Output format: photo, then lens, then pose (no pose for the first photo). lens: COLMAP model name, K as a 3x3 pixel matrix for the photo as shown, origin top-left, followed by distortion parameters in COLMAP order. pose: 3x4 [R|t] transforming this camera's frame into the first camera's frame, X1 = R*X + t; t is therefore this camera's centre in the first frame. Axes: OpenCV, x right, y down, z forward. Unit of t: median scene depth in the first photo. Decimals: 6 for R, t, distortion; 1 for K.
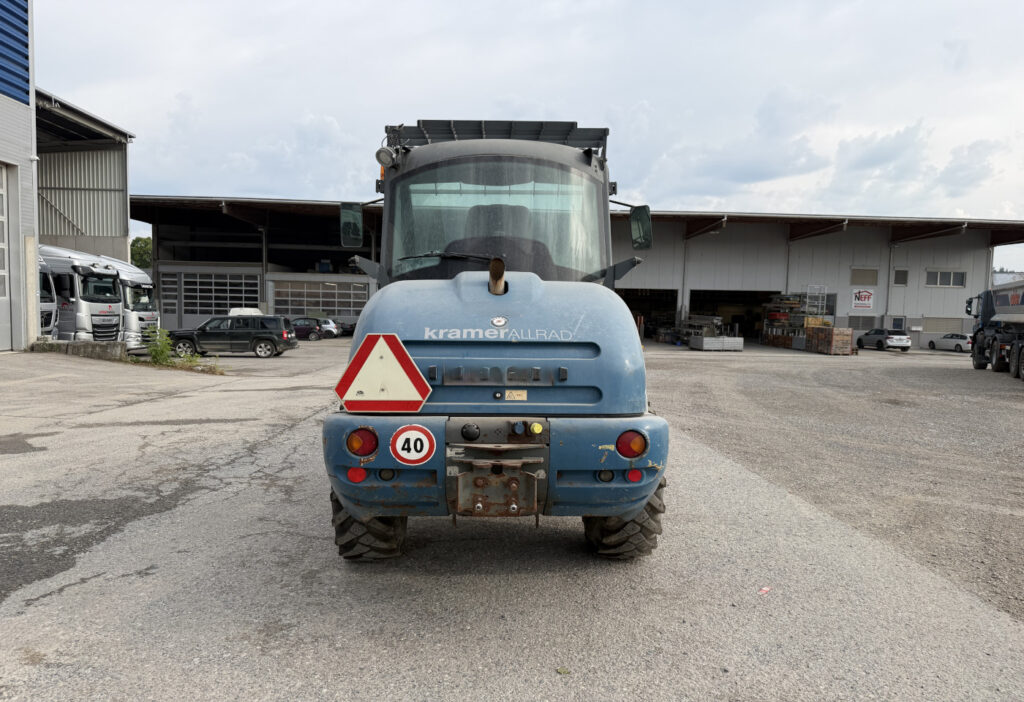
lens RADIAL K [[720.2, 0, 510.4], [0, 720.2, 352.4], [0, 0, 1]] dist [0.032069, -0.047450]
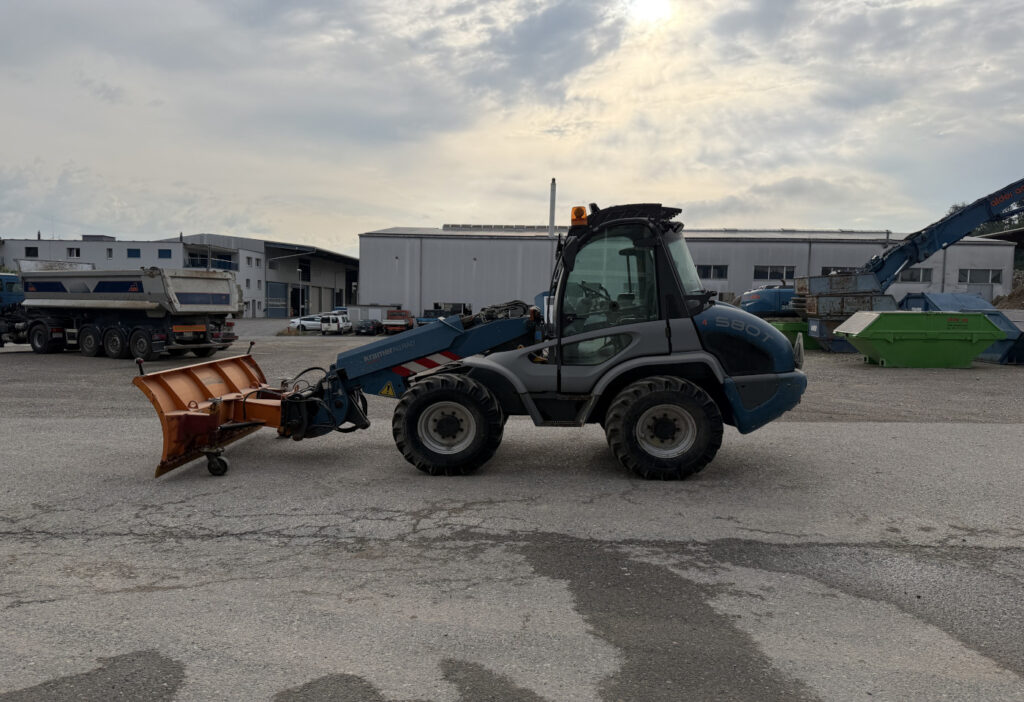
lens RADIAL K [[720.2, 0, 513.9], [0, 720.2, 351.9], [0, 0, 1]] dist [0.032069, -0.047450]
pose [[0.068757, -0.076117, 0.994725, -1.356449], [0.043165, 0.996378, 0.073260, -0.093835], [-0.996699, 0.037900, 0.071794, 0.935729]]
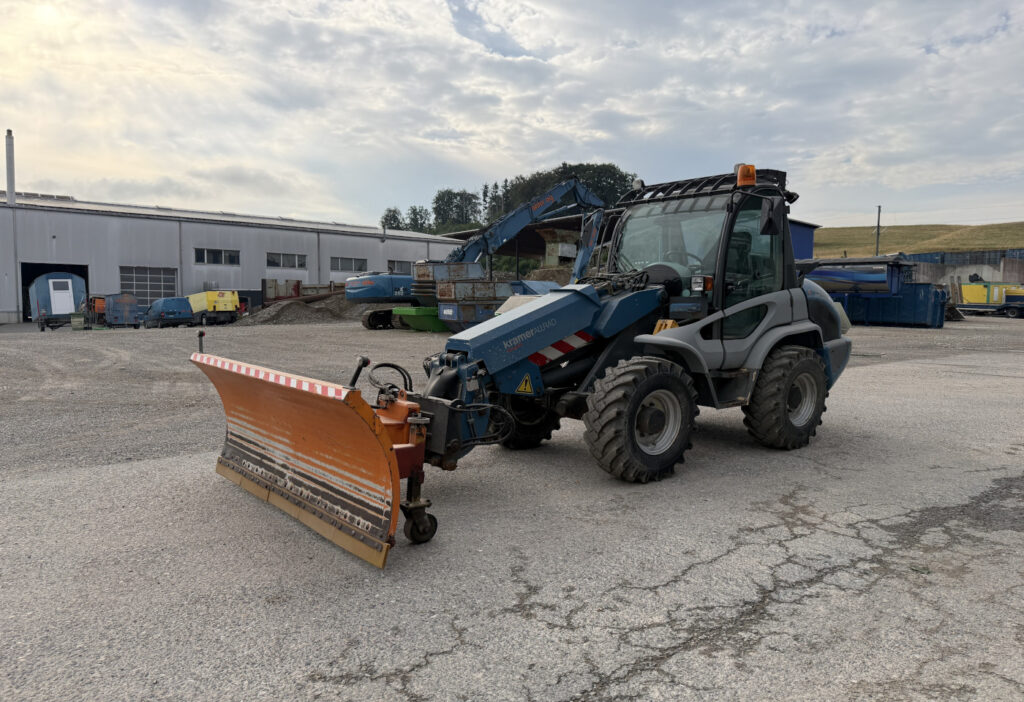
lens RADIAL K [[720.2, 0, 515.4], [0, 720.2, 353.4], [0, 0, 1]] dist [0.032069, -0.047450]
pose [[-0.614337, -0.075526, 0.785421, -0.824239], [0.024663, 0.993084, 0.114786, -0.095711], [-0.788658, 0.089888, -0.608225, 1.881830]]
